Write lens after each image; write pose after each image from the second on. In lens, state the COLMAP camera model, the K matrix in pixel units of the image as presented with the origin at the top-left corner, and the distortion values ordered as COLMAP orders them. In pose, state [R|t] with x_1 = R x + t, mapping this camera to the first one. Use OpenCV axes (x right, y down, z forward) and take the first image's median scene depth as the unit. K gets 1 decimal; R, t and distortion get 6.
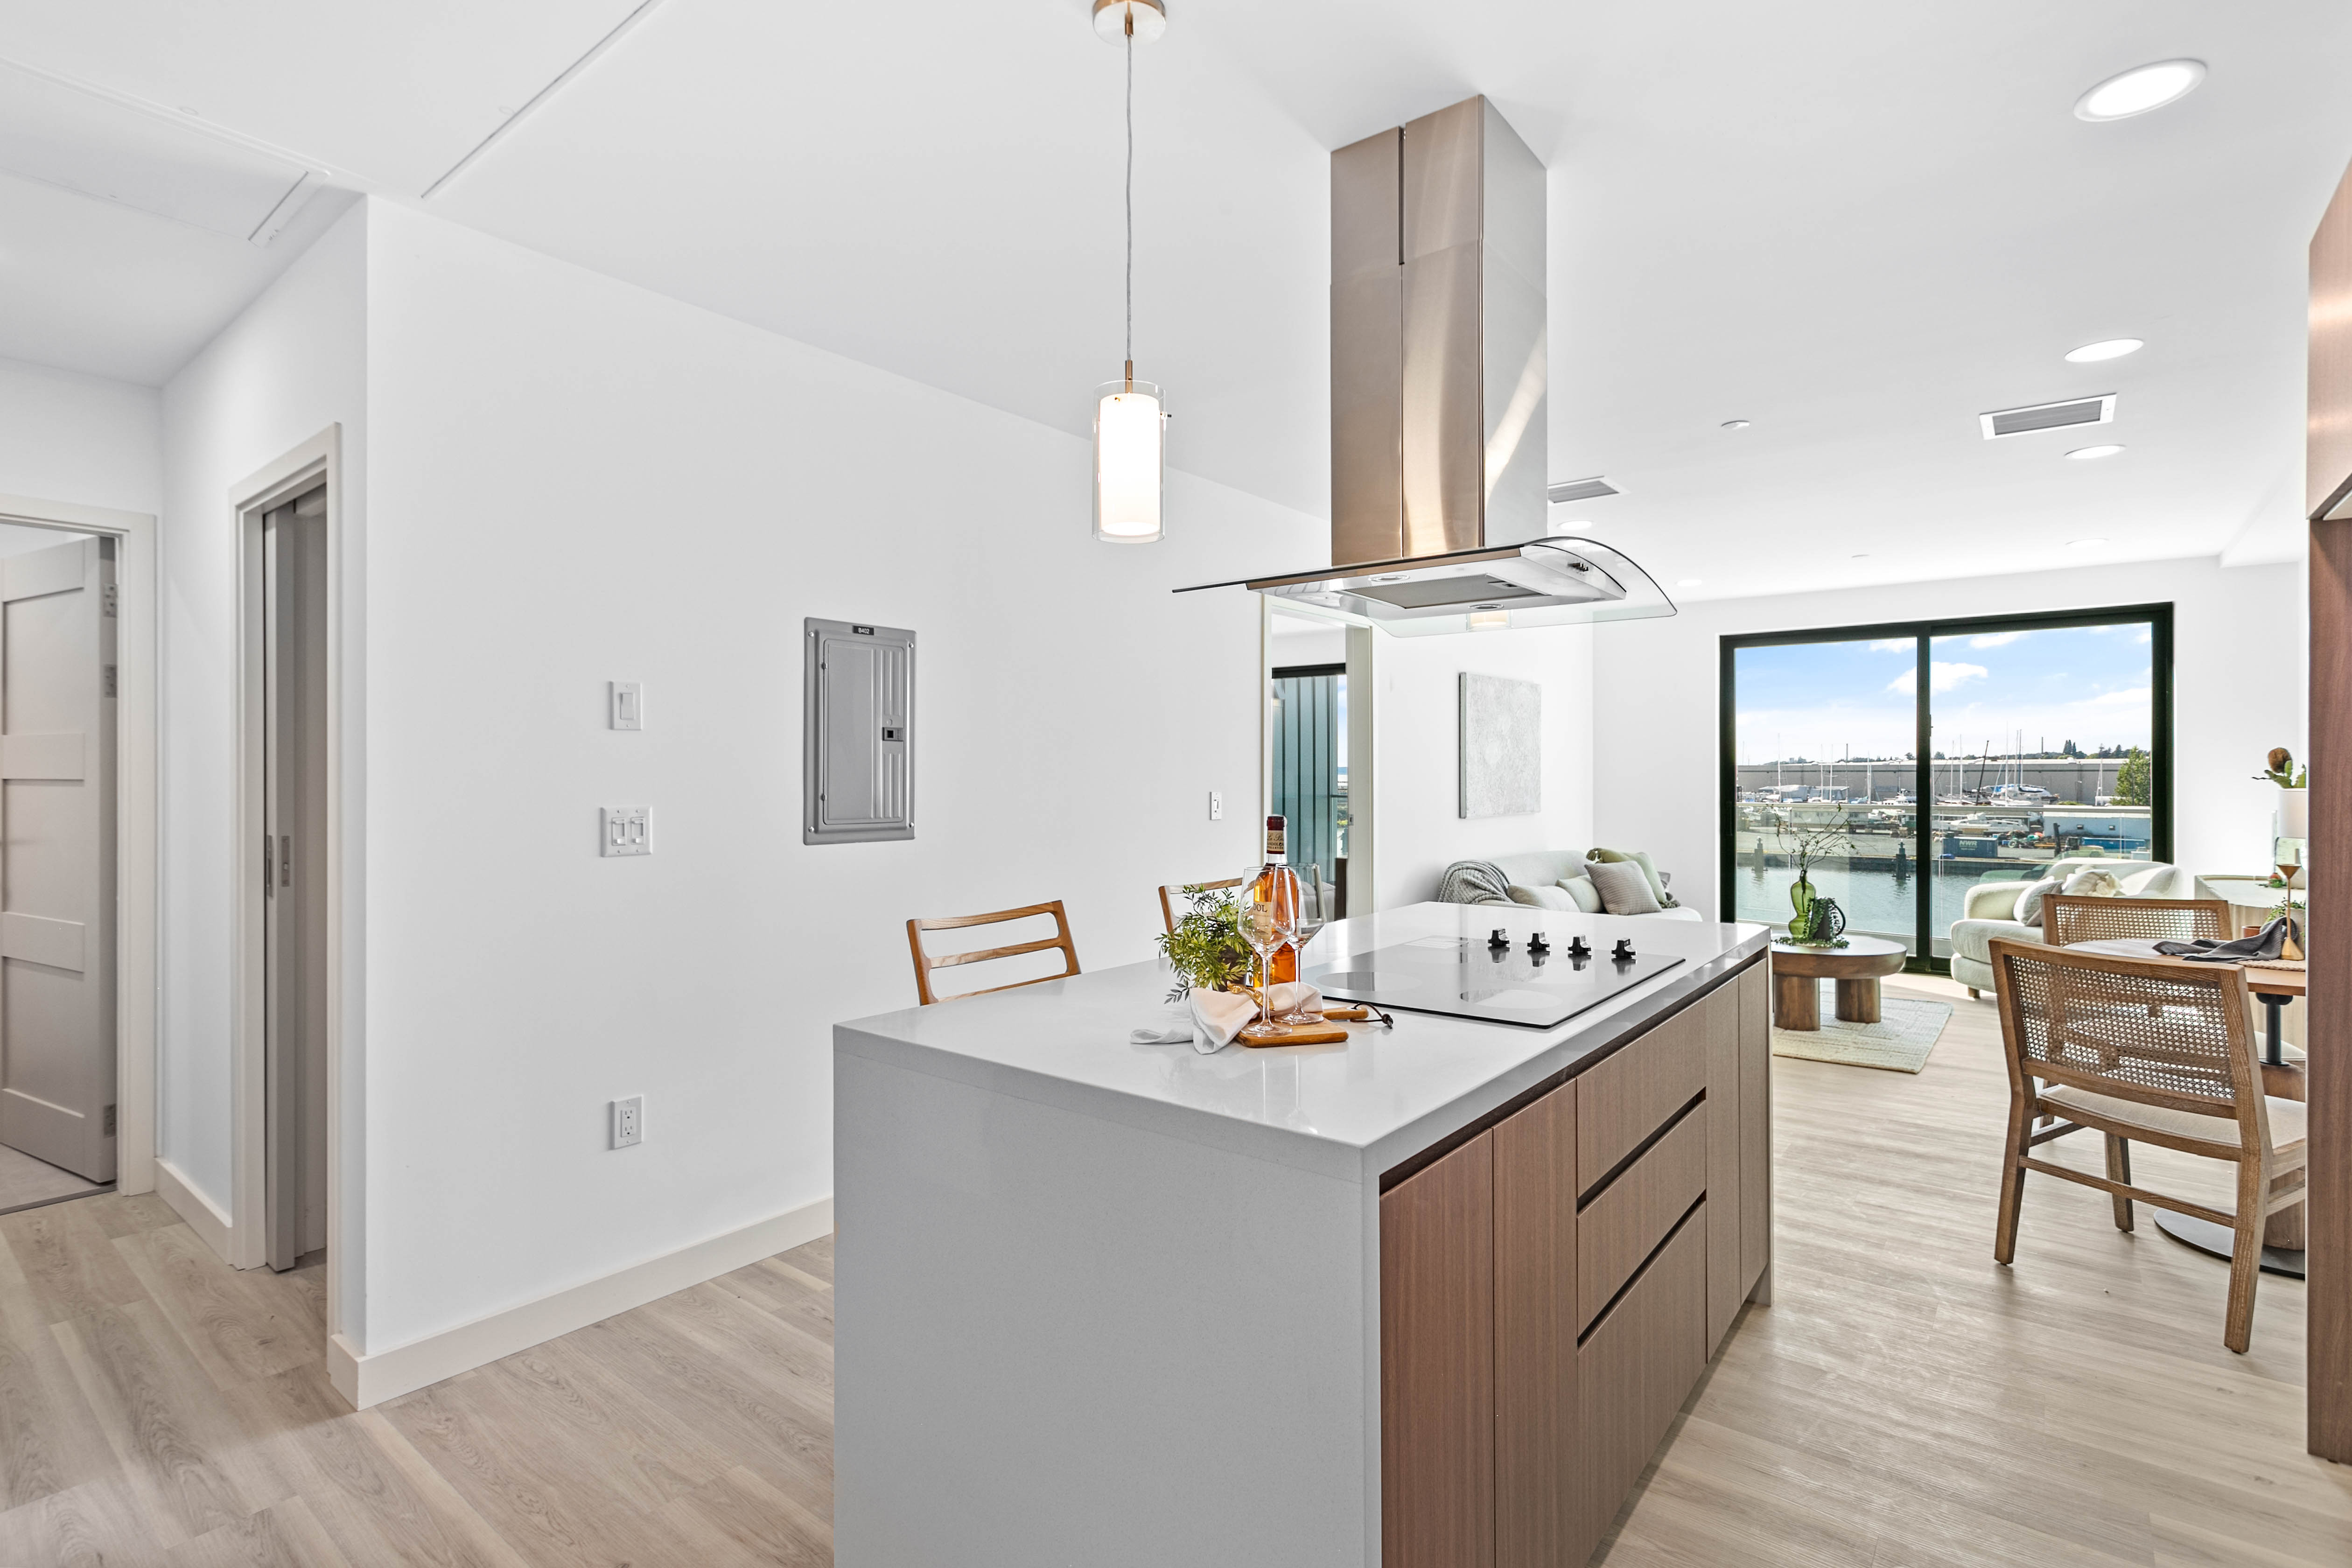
lens RADIAL K [[1117.4, 0, 1172.8], [0, 1117.4, 772.9], [0, 0, 1]] dist [0.002500, 0.000173]
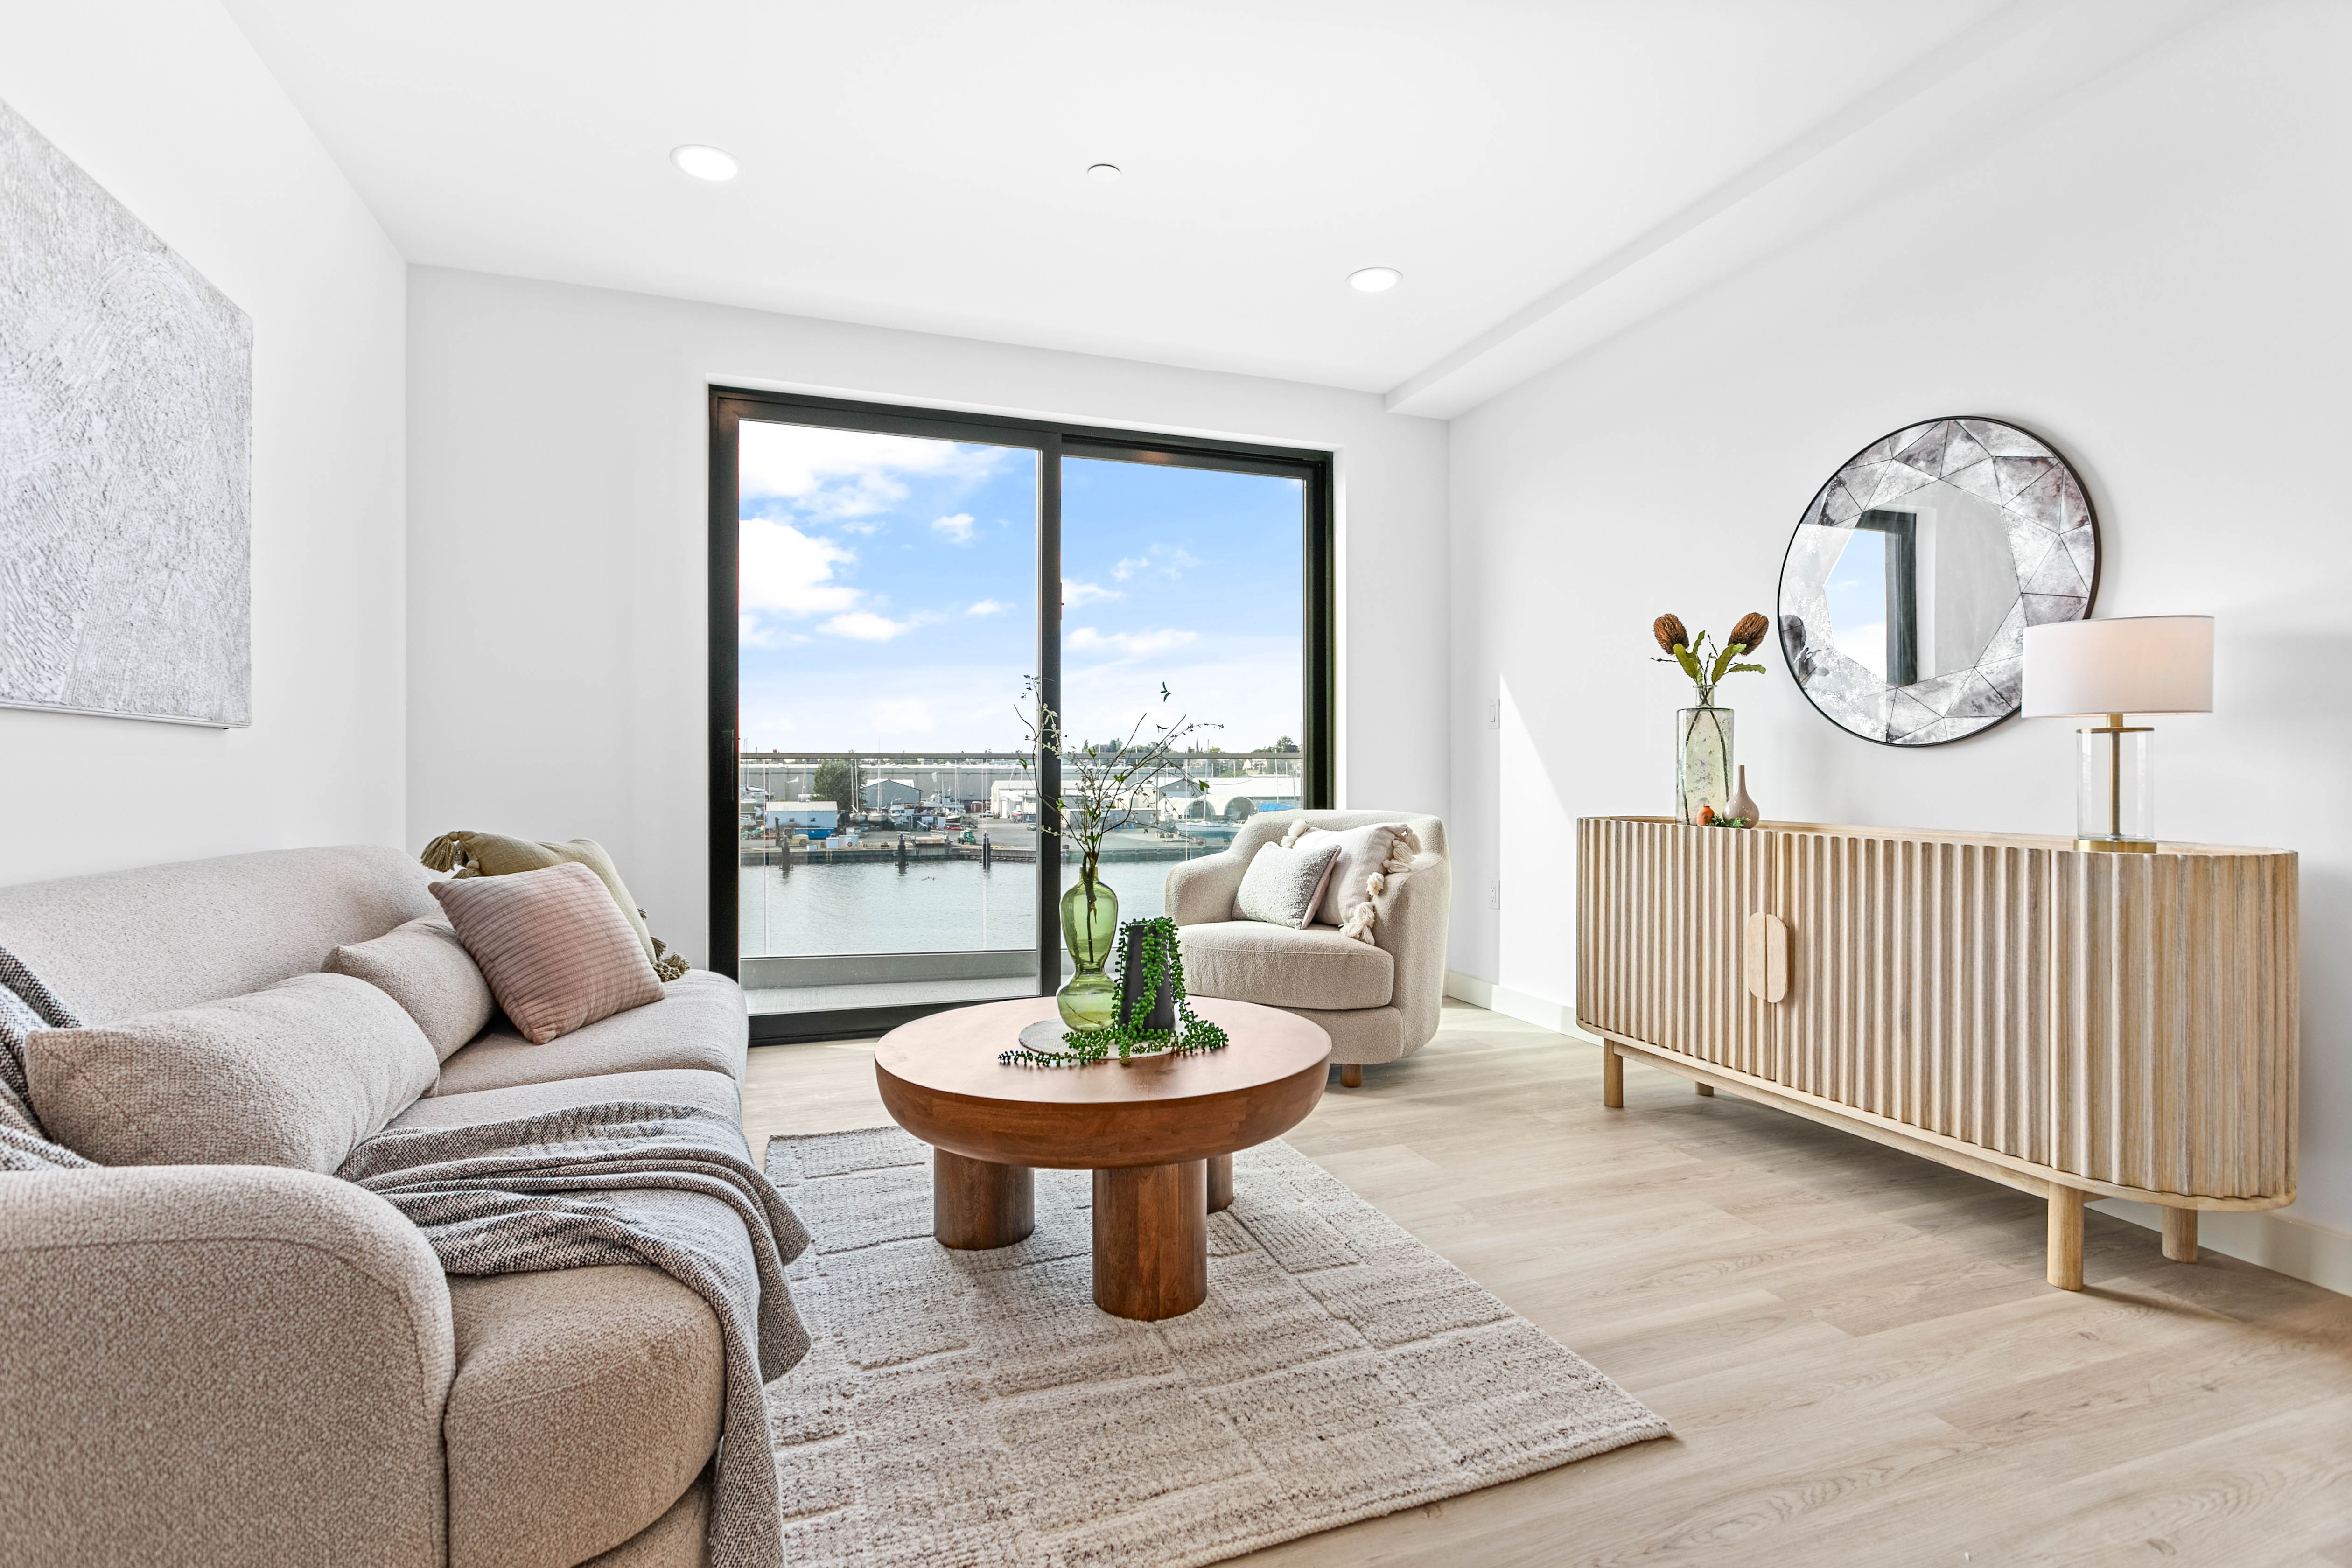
lens RADIAL K [[1117.4, 0, 1172.8], [0, 1117.4, 772.9], [0, 0, 1]] dist [0.002500, 0.000173]
pose [[0.527489, 0.002155, 0.849559, 0.446498], [0.000633, 0.999996, -0.002929, 0.108563], [-0.849562, 0.002083, 0.527485, 1.382703]]
